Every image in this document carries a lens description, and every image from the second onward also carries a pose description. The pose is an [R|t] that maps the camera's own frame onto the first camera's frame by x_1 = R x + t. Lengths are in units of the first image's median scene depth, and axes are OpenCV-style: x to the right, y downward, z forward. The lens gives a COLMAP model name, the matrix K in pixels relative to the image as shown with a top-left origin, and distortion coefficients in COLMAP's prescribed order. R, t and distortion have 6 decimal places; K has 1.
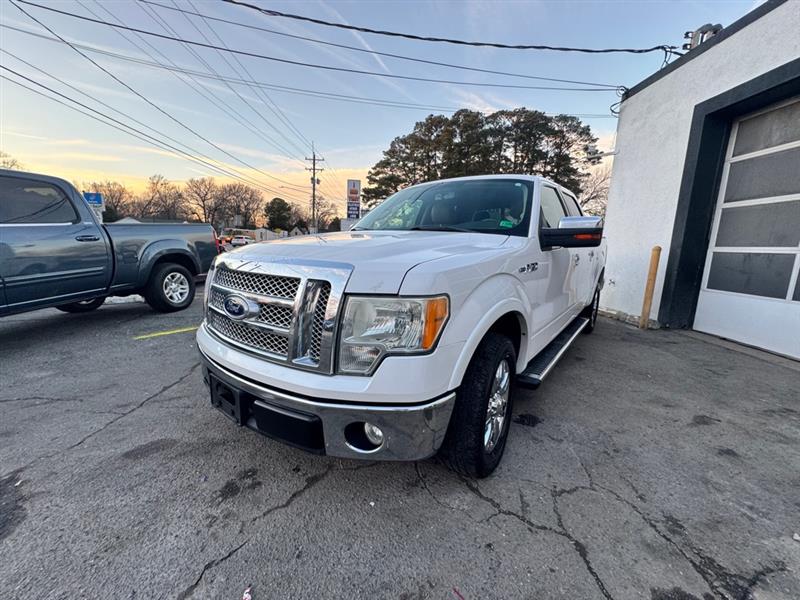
lens RADIAL K [[325.6, 0, 398.0], [0, 325.6, 293.8], [0, 0, 1]] dist [0.002193, 0.000267]
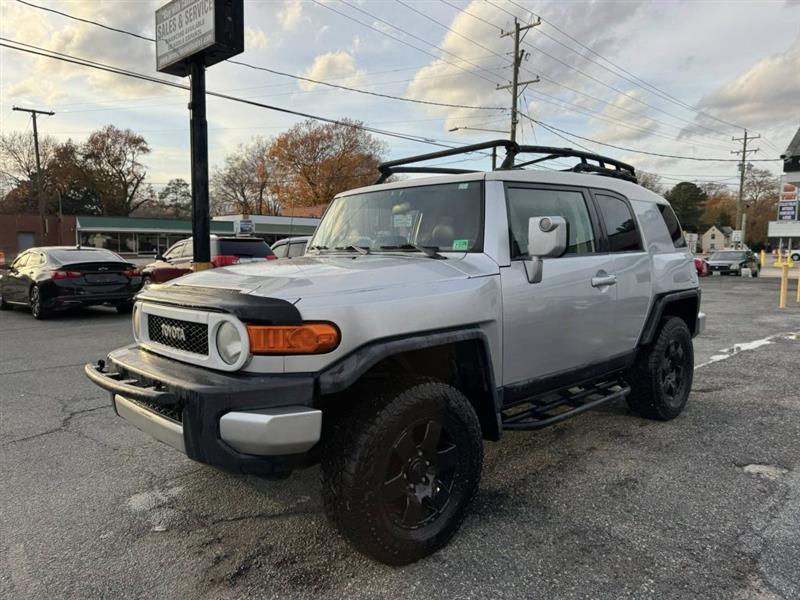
lens RADIAL K [[571.6, 0, 397.6], [0, 571.6, 300.6], [0, 0, 1]] dist [0.073437, -0.070218]
pose [[0.697603, 0.027991, -0.715937, 0.096546], [-0.081893, 0.995803, -0.040863, 0.046248], [0.711789, 0.087136, 0.696968, -0.291802]]
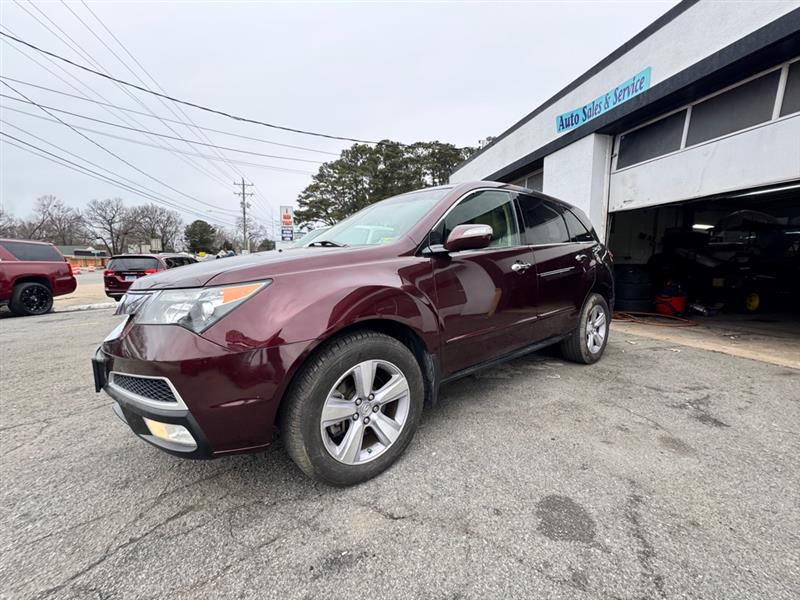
lens RADIAL K [[325.6, 0, 398.0], [0, 325.6, 293.8], [0, 0, 1]] dist [0.002193, 0.000267]
pose [[0.979627, -0.054355, 0.193331, 0.002218], [0.065215, 0.996605, -0.050254, 0.010233], [-0.189943, 0.061839, 0.979846, -0.053162]]
